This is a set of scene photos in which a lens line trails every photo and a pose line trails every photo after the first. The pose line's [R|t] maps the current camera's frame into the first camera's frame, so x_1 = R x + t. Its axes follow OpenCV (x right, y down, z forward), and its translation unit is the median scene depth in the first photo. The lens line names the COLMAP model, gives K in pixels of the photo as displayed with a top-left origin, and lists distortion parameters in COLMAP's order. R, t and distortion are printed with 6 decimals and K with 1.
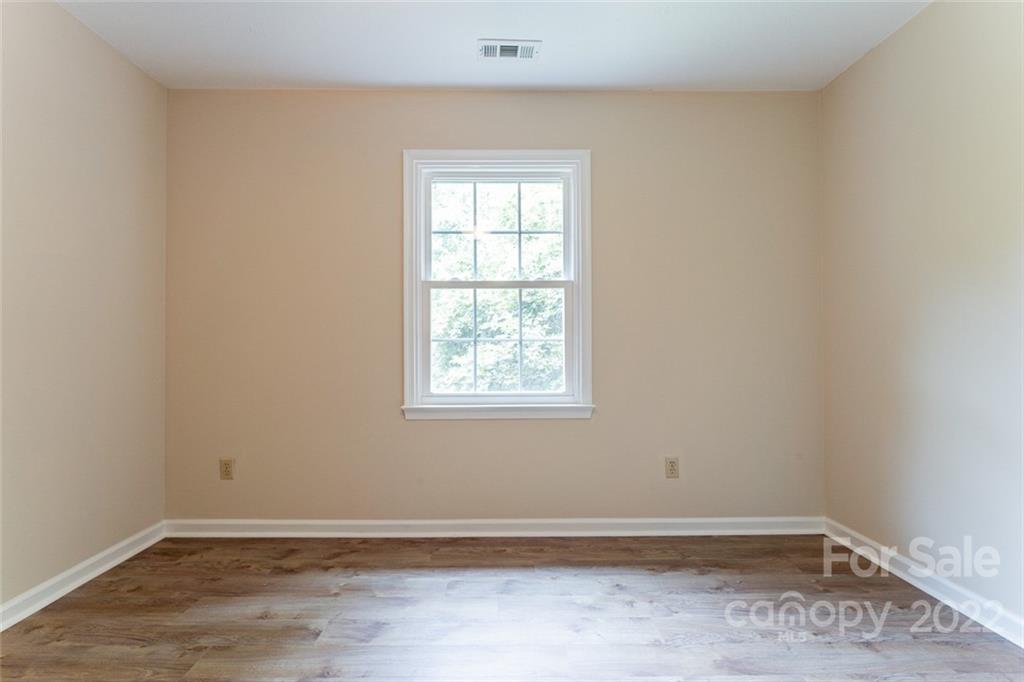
lens RADIAL K [[446.5, 0, 500.9], [0, 446.5, 344.0], [0, 0, 1]] dist [-0.002118, -0.000408]
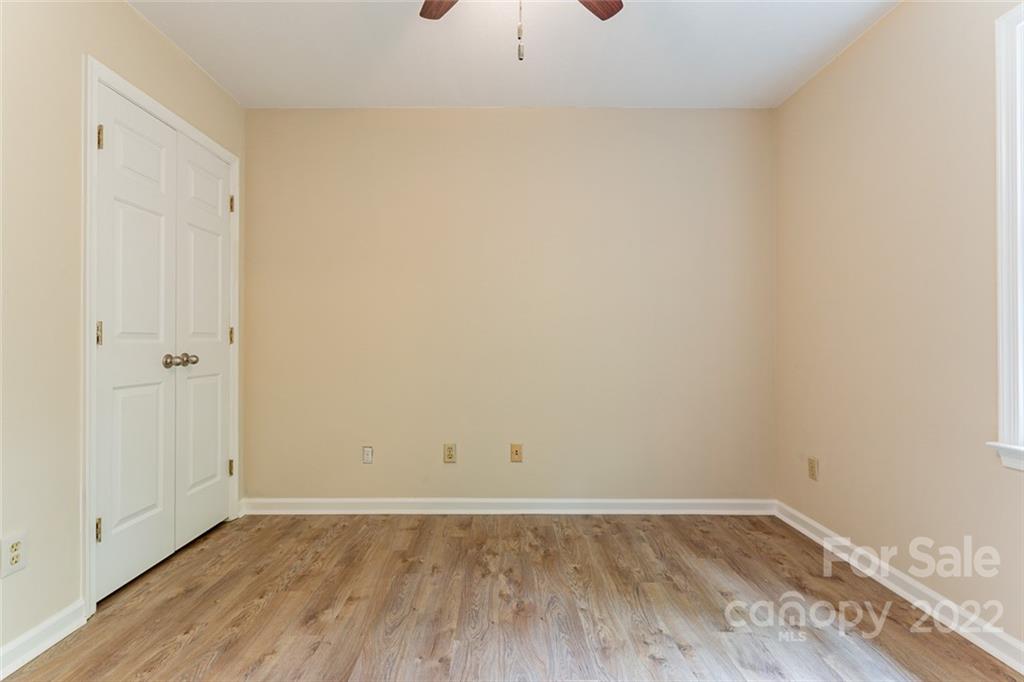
lens RADIAL K [[470.0, 0, 503.1], [0, 470.0, 340.7], [0, 0, 1]] dist [0.001408, -0.000636]
pose [[0.002356, -0.002657, -0.999994, 0.541605], [0.002151, 0.999994, -0.002651, -0.000521], [0.999995, -0.002145, 0.002361, 0.410600]]
